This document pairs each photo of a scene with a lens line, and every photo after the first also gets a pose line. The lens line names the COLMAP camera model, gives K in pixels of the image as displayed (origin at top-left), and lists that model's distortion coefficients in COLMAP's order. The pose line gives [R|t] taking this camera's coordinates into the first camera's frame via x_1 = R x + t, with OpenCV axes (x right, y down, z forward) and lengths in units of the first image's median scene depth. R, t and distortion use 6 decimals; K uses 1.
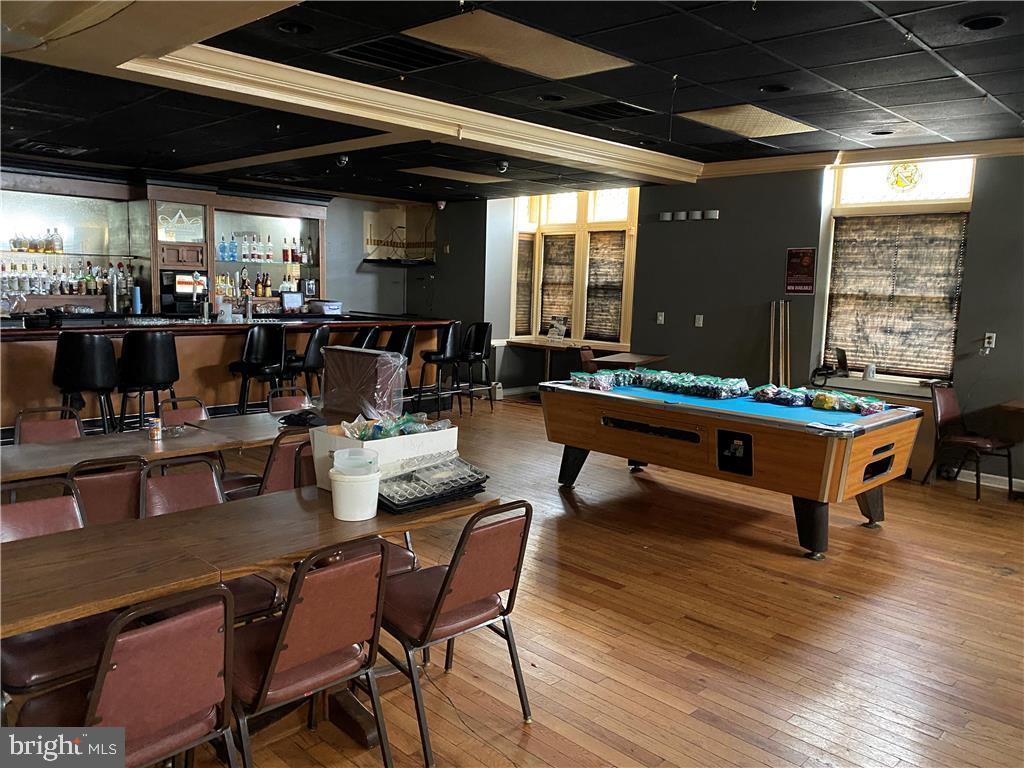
lens RADIAL K [[780.1, 0, 513.3], [0, 780.1, 384.9], [0, 0, 1]] dist [0.020332, -0.017678]
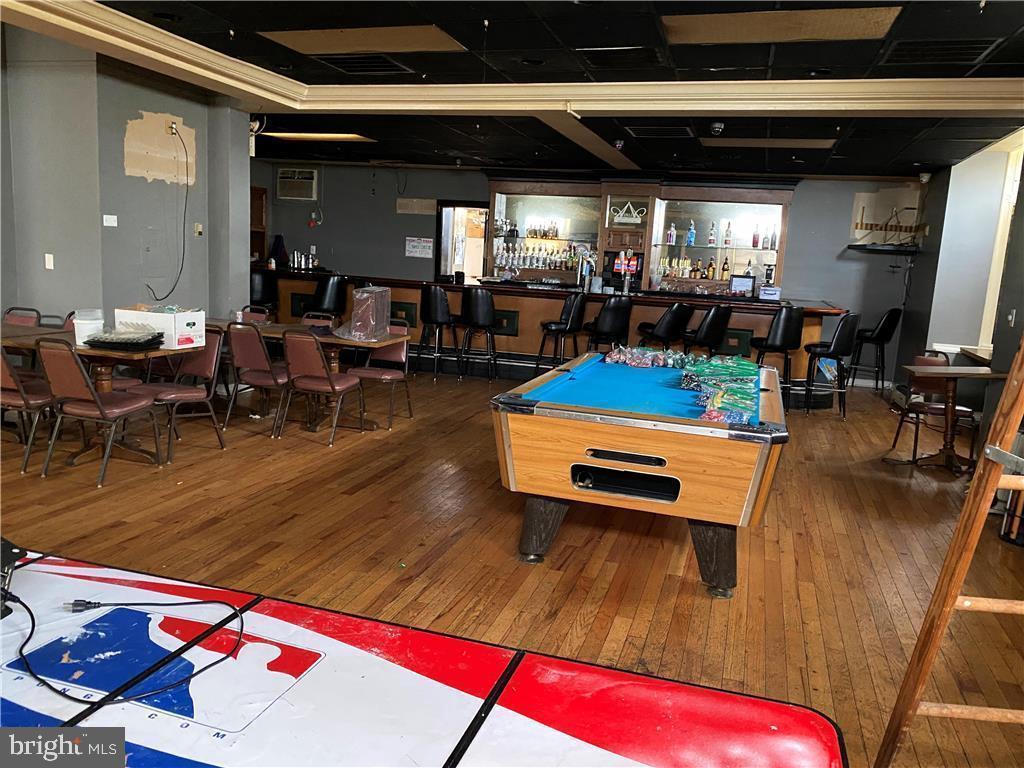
lens RADIAL K [[780.1, 0, 514.3], [0, 780.1, 382.0], [0, 0, 1]] dist [0.020332, -0.017678]
pose [[0.454162, 0.138853, -0.880032, 0.610104], [-0.157309, 0.984758, 0.074194, -0.013312], [0.876921, 0.104741, 0.469083, 0.326446]]
